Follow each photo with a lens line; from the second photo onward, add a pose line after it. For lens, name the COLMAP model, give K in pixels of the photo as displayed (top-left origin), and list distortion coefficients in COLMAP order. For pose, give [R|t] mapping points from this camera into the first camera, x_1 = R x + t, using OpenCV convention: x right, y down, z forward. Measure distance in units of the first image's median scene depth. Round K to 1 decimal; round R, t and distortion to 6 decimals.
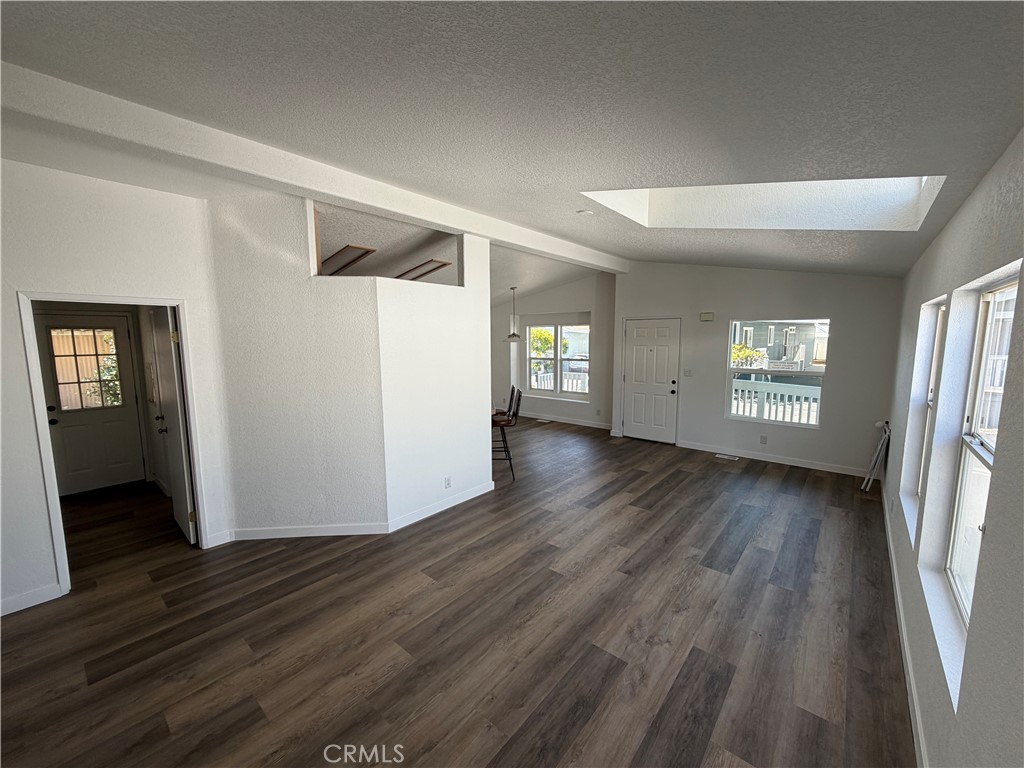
lens RADIAL K [[407.6, 0, 509.6], [0, 407.6, 386.4], [0, 0, 1]] dist [0.000479, 0.000008]
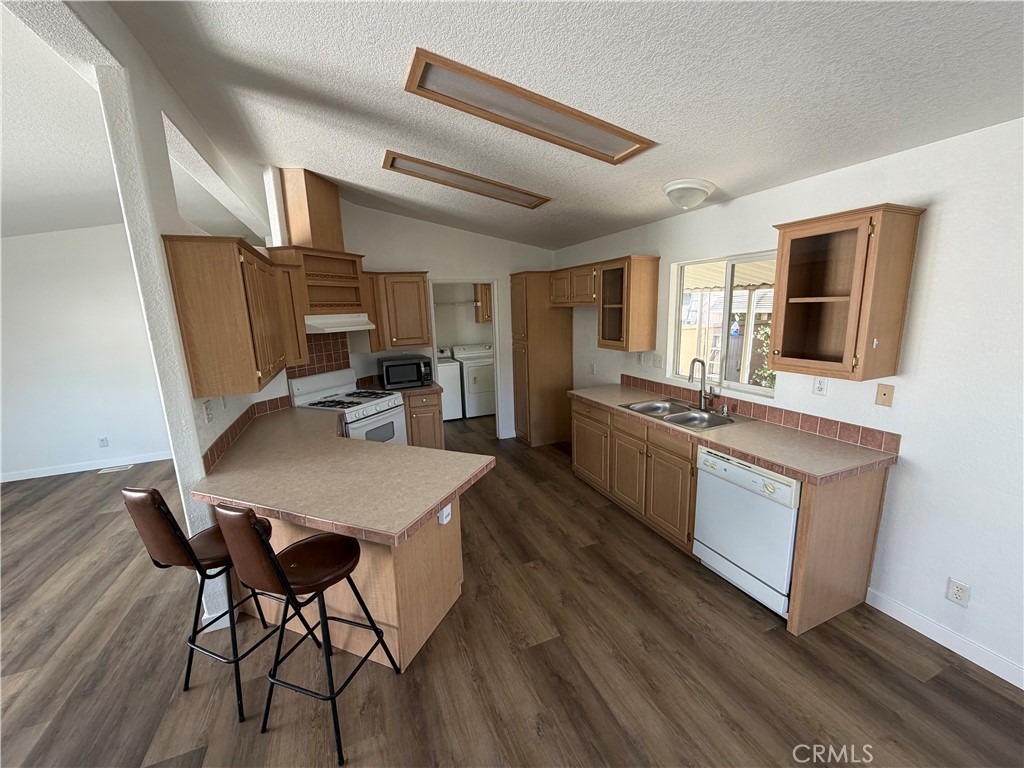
lens RADIAL K [[407.6, 0, 513.3], [0, 407.6, 384.8], [0, 0, 1]] dist [0.000479, 0.000008]
pose [[-0.453371, 0.192324, -0.870325, 0.222301], [-0.070061, 0.965733, 0.249904, -0.244639], [0.888564, 0.174275, -0.424361, 2.069039]]
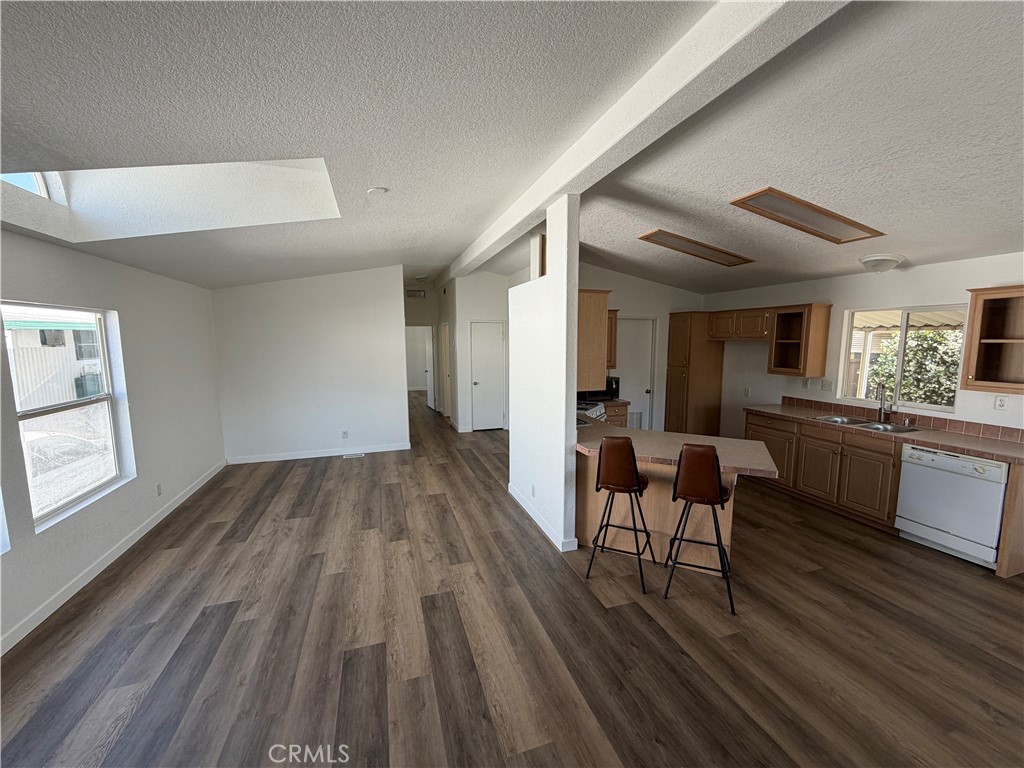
lens RADIAL K [[407.6, 0, 512.6], [0, 407.6, 384.9], [0, 0, 1]] dist [0.000479, 0.000008]
pose [[-0.519358, 0.105560, -0.848012, 0.800921], [-0.096626, 0.978723, 0.181009, -0.208884], [0.849076, 0.175948, -0.498108, 1.723086]]
